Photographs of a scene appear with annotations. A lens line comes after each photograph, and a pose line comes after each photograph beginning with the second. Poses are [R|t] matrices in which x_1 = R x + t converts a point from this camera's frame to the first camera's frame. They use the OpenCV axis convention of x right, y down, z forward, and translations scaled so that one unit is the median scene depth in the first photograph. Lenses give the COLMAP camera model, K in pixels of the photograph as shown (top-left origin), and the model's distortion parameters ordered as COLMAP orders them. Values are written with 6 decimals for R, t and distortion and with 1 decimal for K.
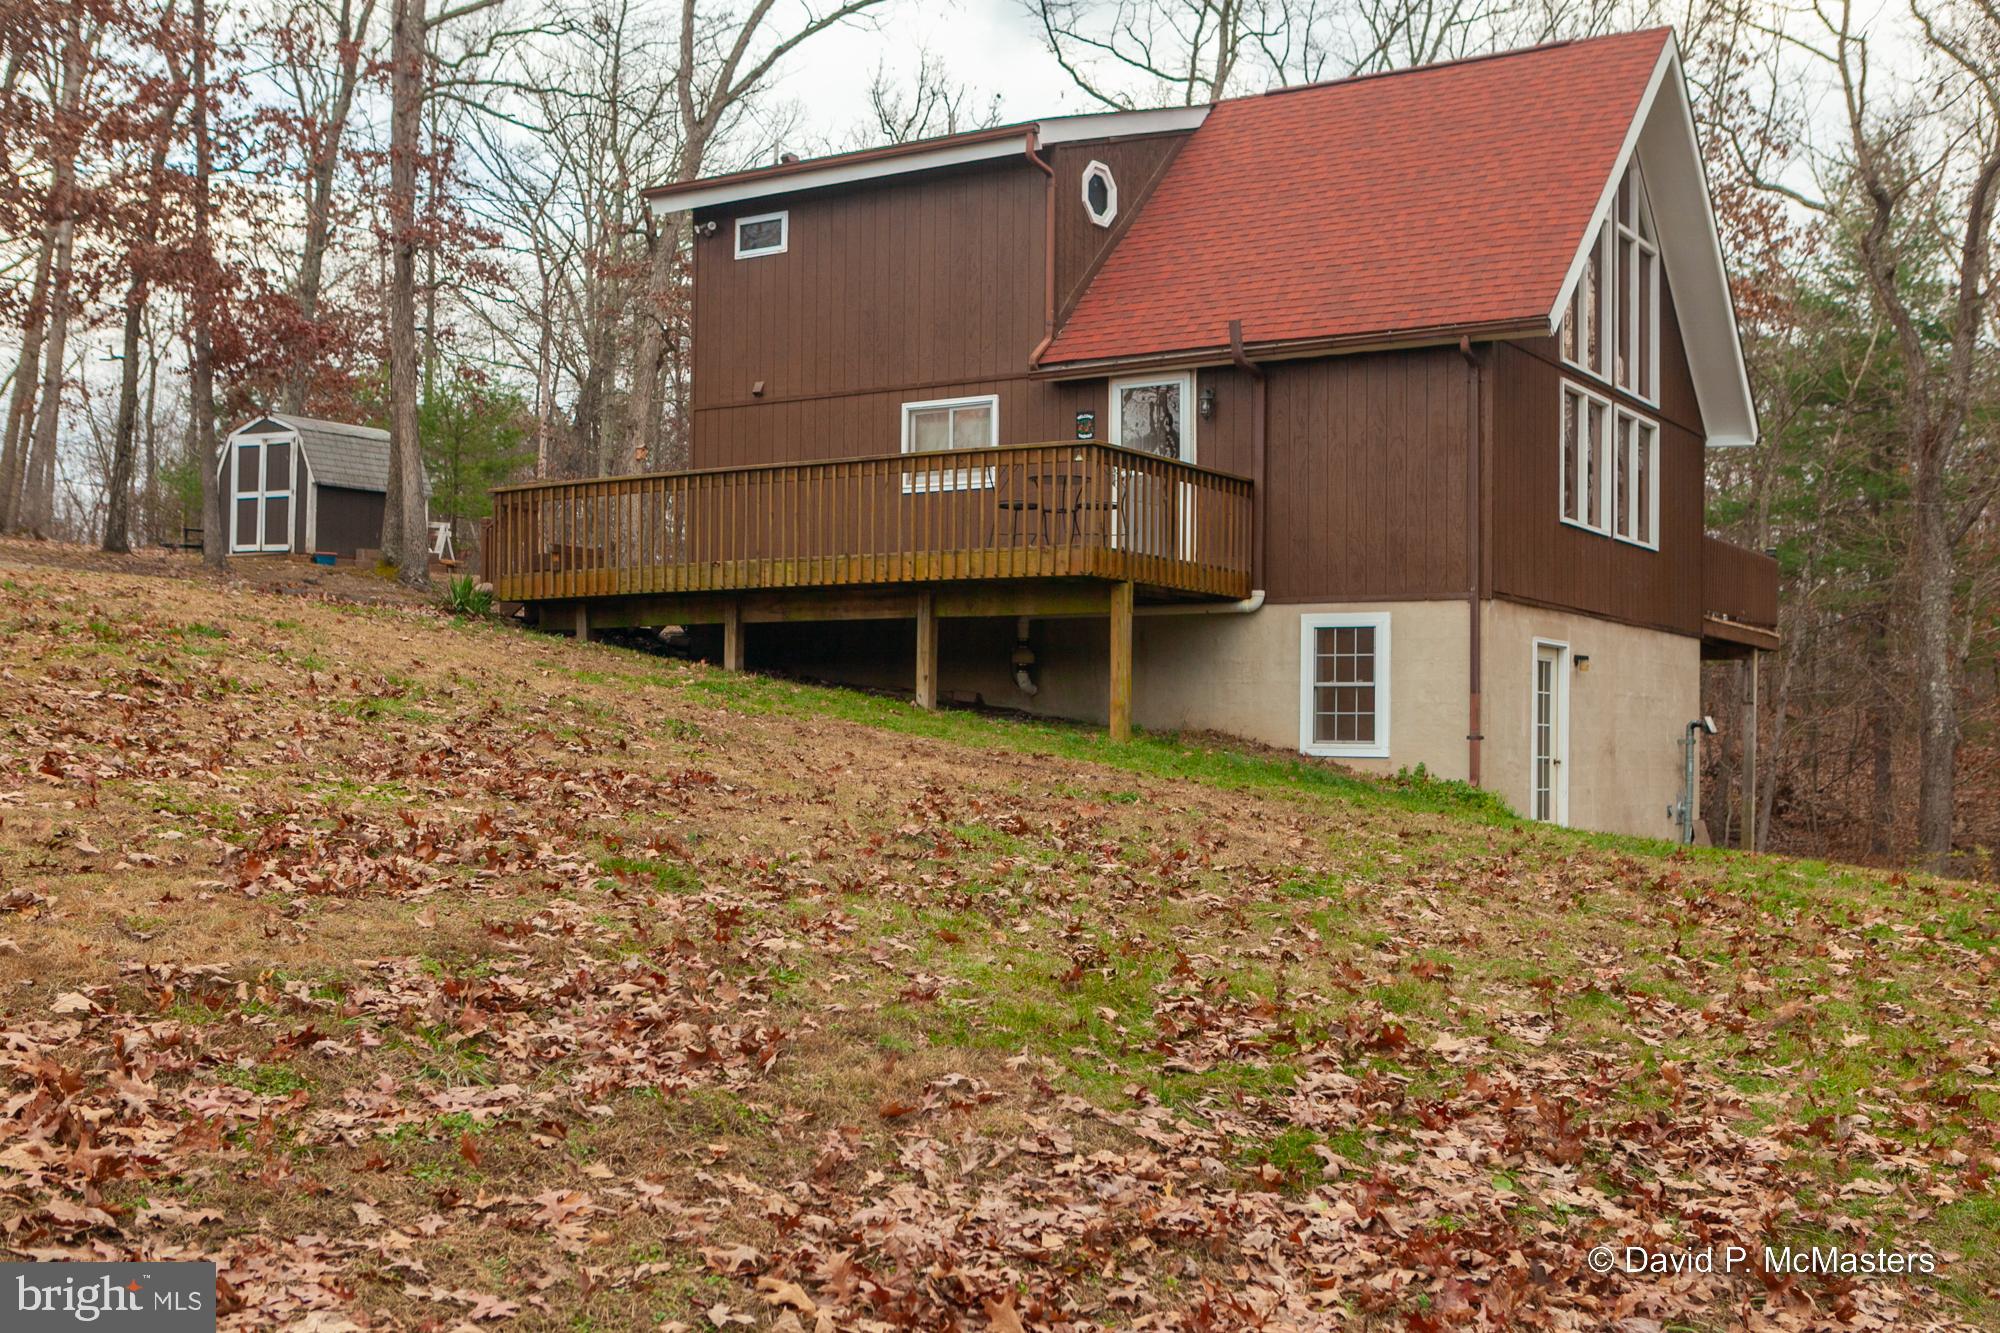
lens RADIAL K [[2126.9, 0, 992.6], [0, 2126.9, 657.9], [0, 0, 1]] dist [-0.019169, 0.000000]
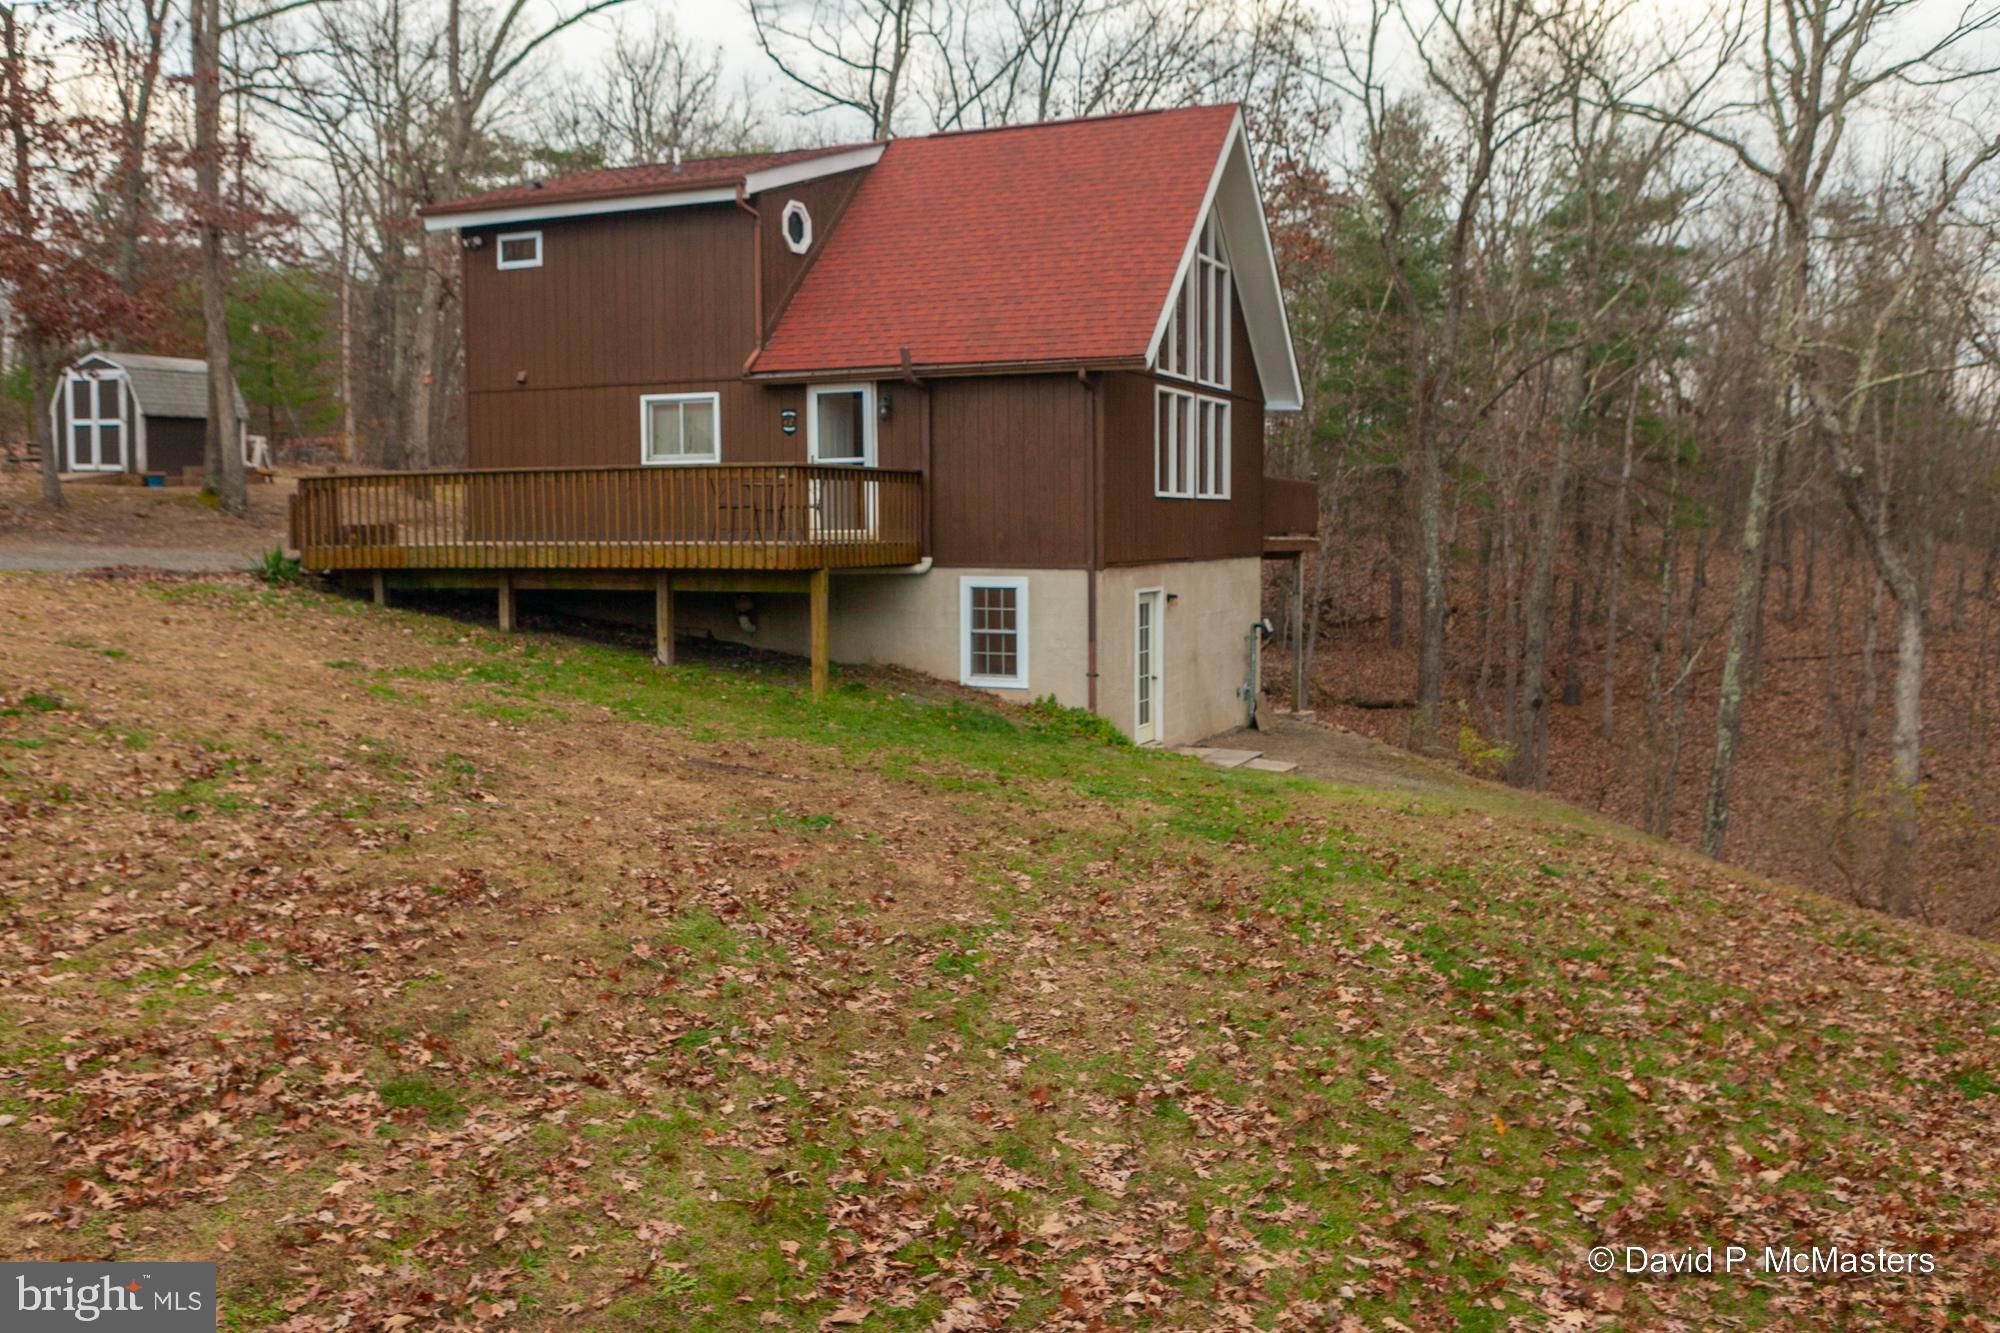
lens RADIAL K [[1657.6, 0, 997.1], [0, 1657.6, 577.8], [0, 0, 1]] dist [-0.010956, 0.022109]
pose [[0.987295, -0.025113, 0.156904, 0.008523], [0.012595, 0.996694, 0.080270, -0.089654], [-0.158401, -0.077274, 0.984346, 0.005713]]
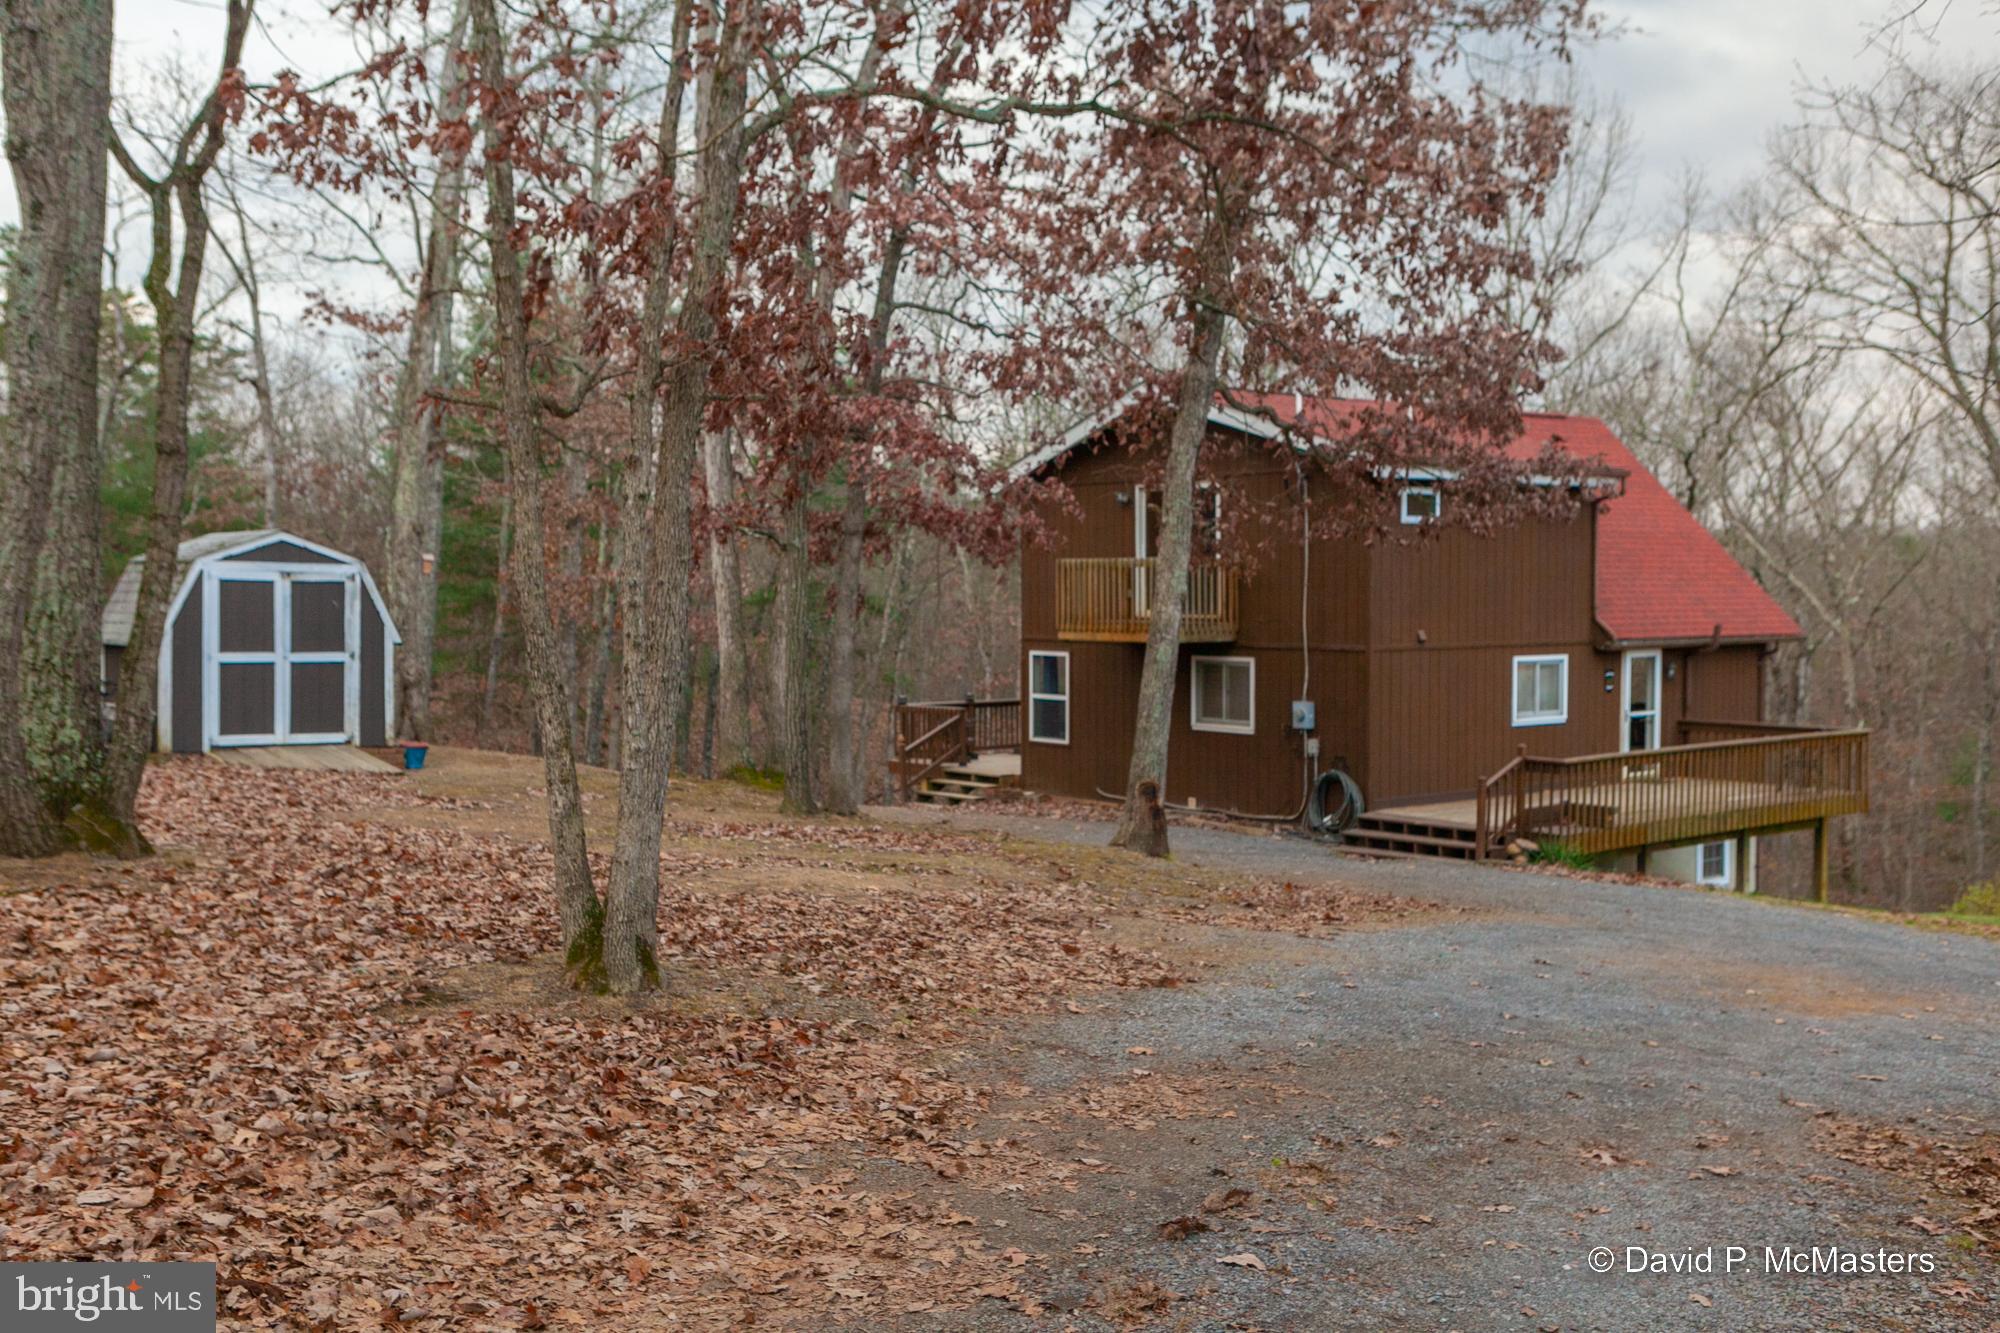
lens RADIAL K [[1981.3, 0, 964.3], [0, 1981.3, 606.7], [0, 0, 1]] dist [0.009700, 0.000000]
pose [[0.324817, -0.029718, 0.945310, -1.310408], [-0.032835, 0.998549, 0.042674, -0.193188], [-0.945207, -0.044901, 0.323370, 0.936682]]
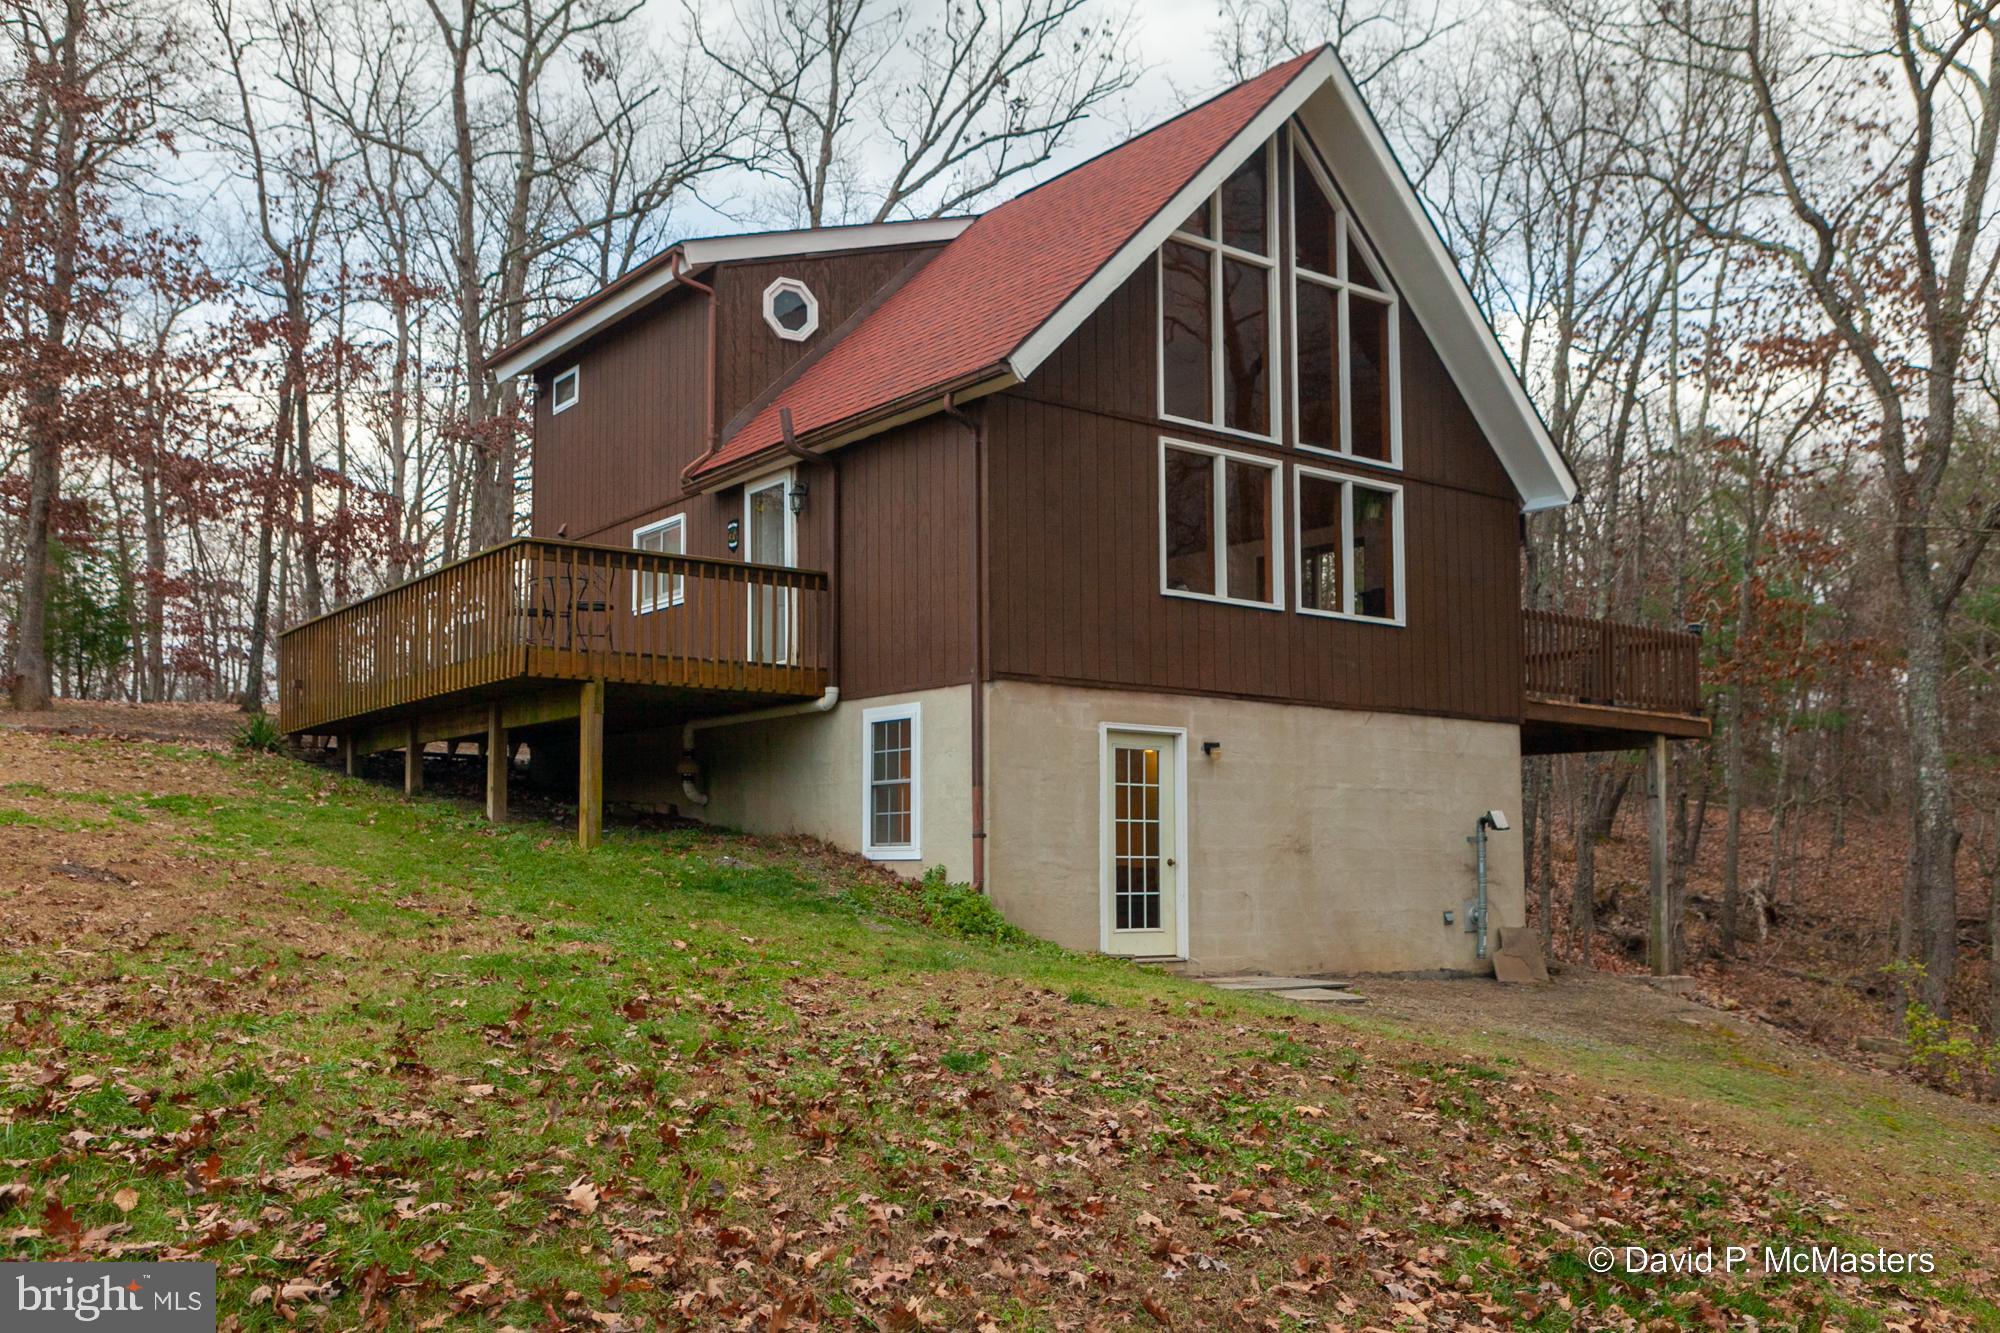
lens RADIAL K [[1719.2, 0, 993.3], [0, 1719.2, 695.1], [0, 0, 1]] dist [0.012323, -0.014103]
pose [[0.941651, -0.049242, -0.332970, 0.406850], [0.028518, 0.997356, -0.066845, 0.023170], [0.335381, 0.053449, 0.940565, 0.269469]]
